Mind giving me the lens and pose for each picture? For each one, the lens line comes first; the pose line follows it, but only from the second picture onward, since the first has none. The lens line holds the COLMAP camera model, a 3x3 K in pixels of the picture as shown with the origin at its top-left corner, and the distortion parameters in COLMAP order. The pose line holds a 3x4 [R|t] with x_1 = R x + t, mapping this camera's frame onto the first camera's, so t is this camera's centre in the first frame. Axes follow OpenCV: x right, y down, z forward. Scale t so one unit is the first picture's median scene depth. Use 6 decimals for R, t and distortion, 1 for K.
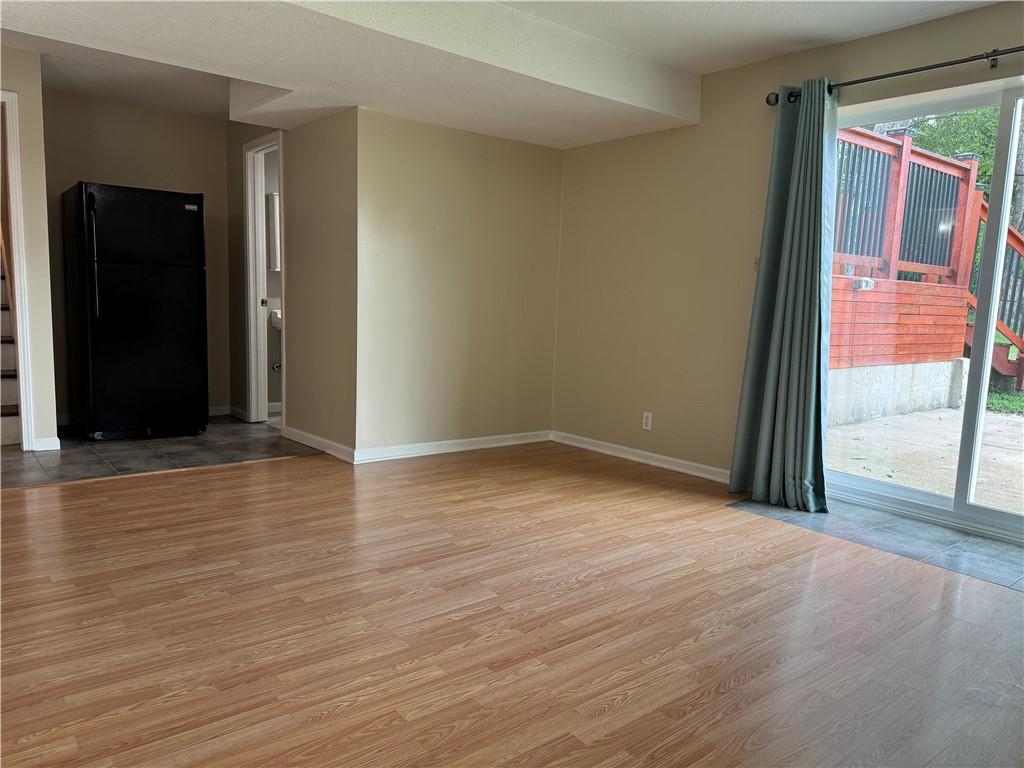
lens RADIAL K [[722.2, 0, 512.0], [0, 722.2, 384.0], [0, 0, 1]] dist [0.092352, -0.109058]
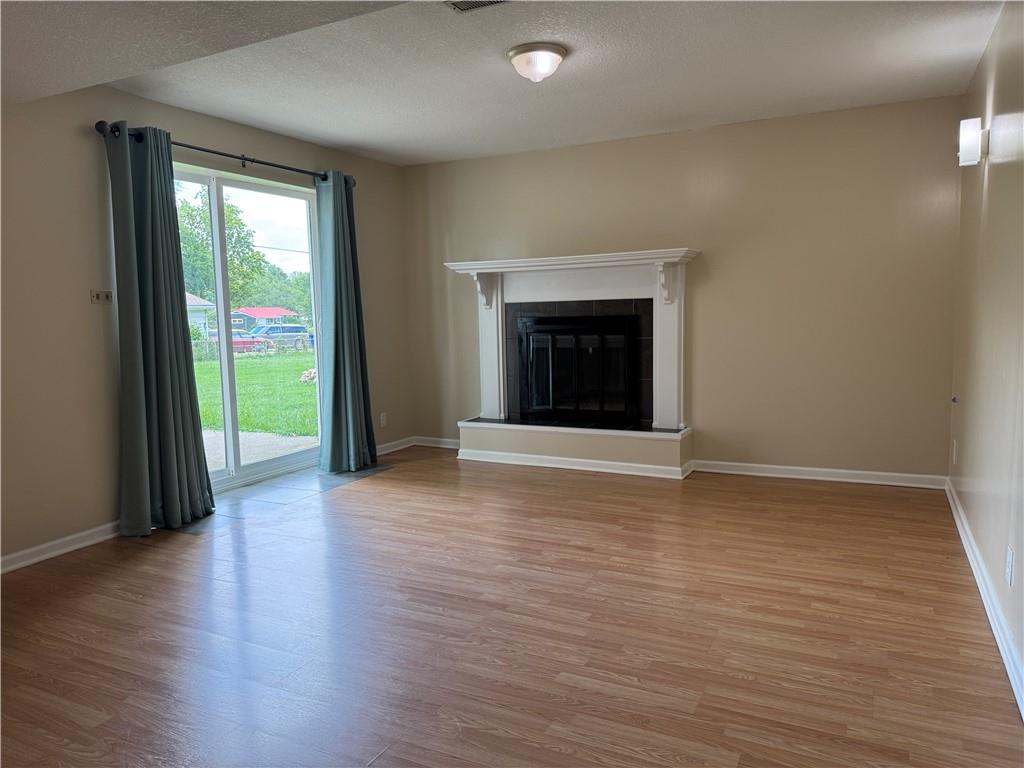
lens RADIAL K [[722.2, 0, 512.0], [0, 722.2, 384.0], [0, 0, 1]] dist [0.092352, -0.109058]
pose [[-0.417979, -0.118108, 0.900746, -1.054480], [0.123047, 0.975015, 0.184944, -0.233609], [-0.900085, 0.188137, -0.393003, 1.312832]]
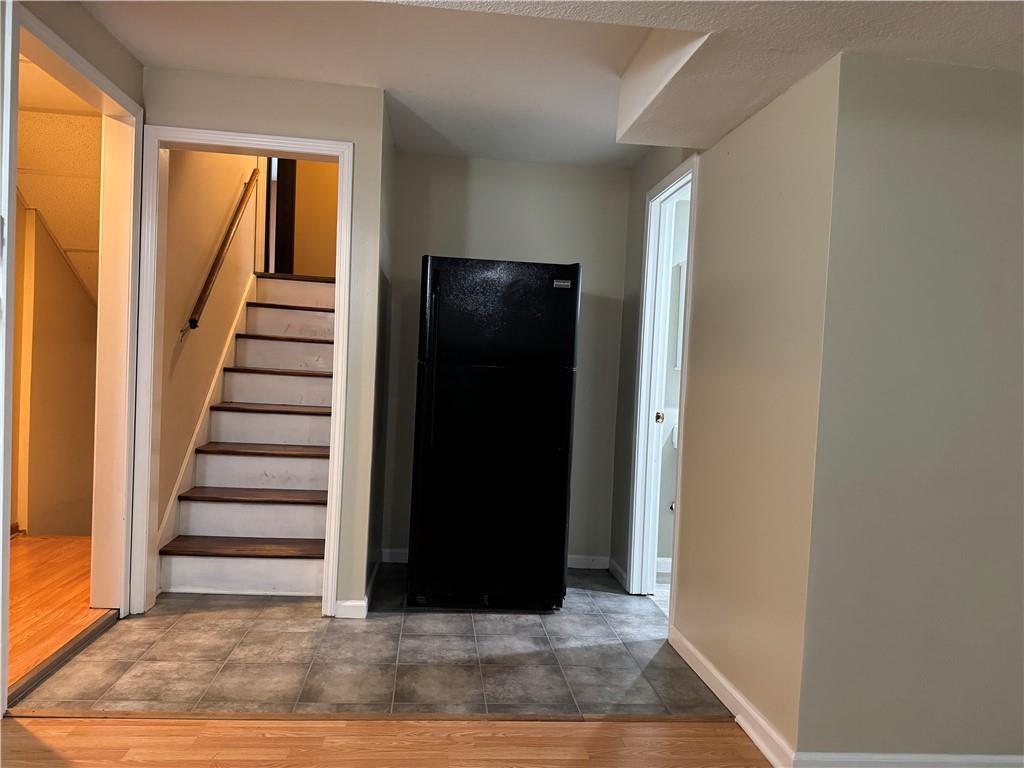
lens RADIAL K [[729.5, 0, 512.0], [0, 729.5, 384.0], [0, 0, 1]] dist [0.032030, -0.038155]
pose [[0.839049, 0.022345, -0.543597, -0.178617], [-0.086621, 0.991898, -0.092928, -0.141239], [0.537116, 0.125058, 0.834186, 0.741369]]
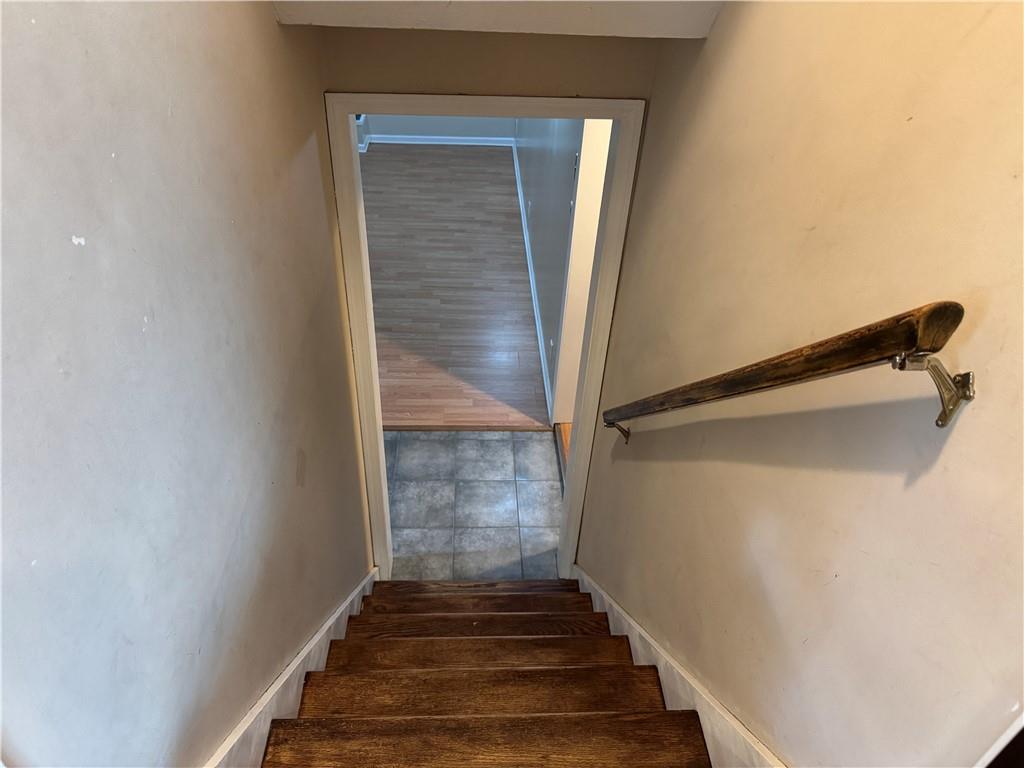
lens RADIAL K [[722.2, 0, 512.0], [0, 722.2, 384.0], [0, 0, 1]] dist [0.092352, -0.109058]
pose [[-0.805369, -0.412276, 0.425922, -1.608934], [0.000578, 0.717977, 0.696066, -0.895230], [-0.592774, 0.560836, -0.577999, 2.014082]]
